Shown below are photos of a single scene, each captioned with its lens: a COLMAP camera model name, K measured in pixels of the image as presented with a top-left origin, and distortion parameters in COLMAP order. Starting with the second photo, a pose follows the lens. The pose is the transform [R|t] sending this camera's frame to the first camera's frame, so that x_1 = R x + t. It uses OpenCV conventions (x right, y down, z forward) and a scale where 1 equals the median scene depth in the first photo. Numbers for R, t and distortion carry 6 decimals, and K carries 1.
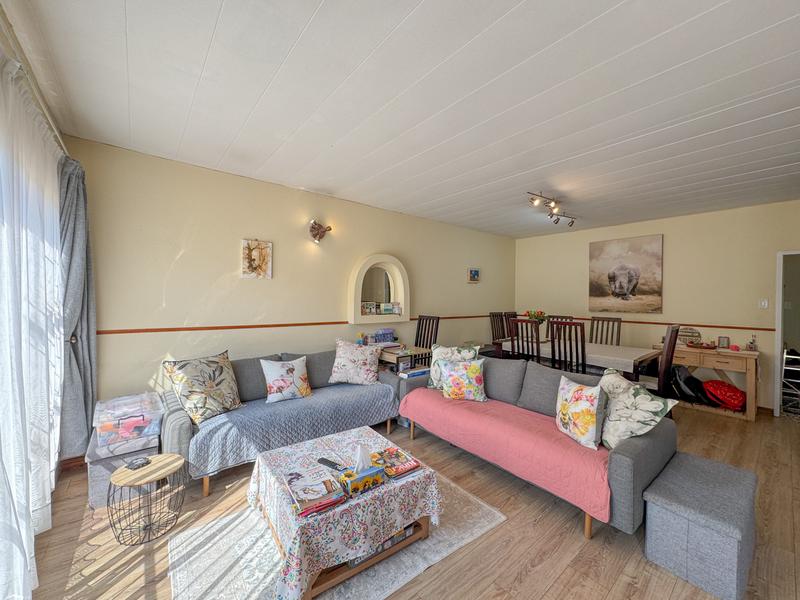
lens RADIAL K [[317.8, 0, 400.0], [0, 317.8, 300.0], [0, 0, 1]] dist [-0.002536, 0.000342]
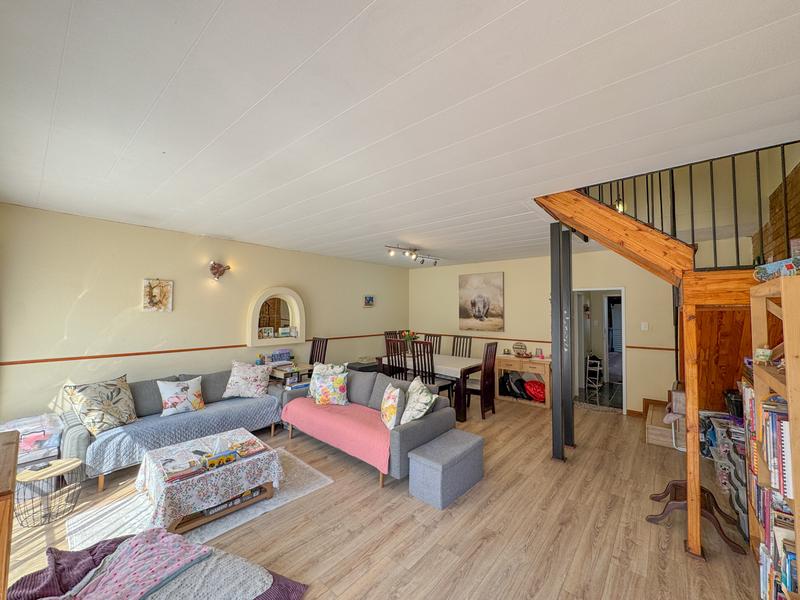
lens RADIAL K [[317.8, 0, 400.0], [0, 317.8, 300.0], [0, 0, 1]] dist [-0.002536, 0.000342]
pose [[0.983570, -0.000297, 0.180527, 0.253560], [0.007020, 0.999305, -0.036601, -0.070201], [-0.180391, 0.037267, 0.982889, -0.368859]]
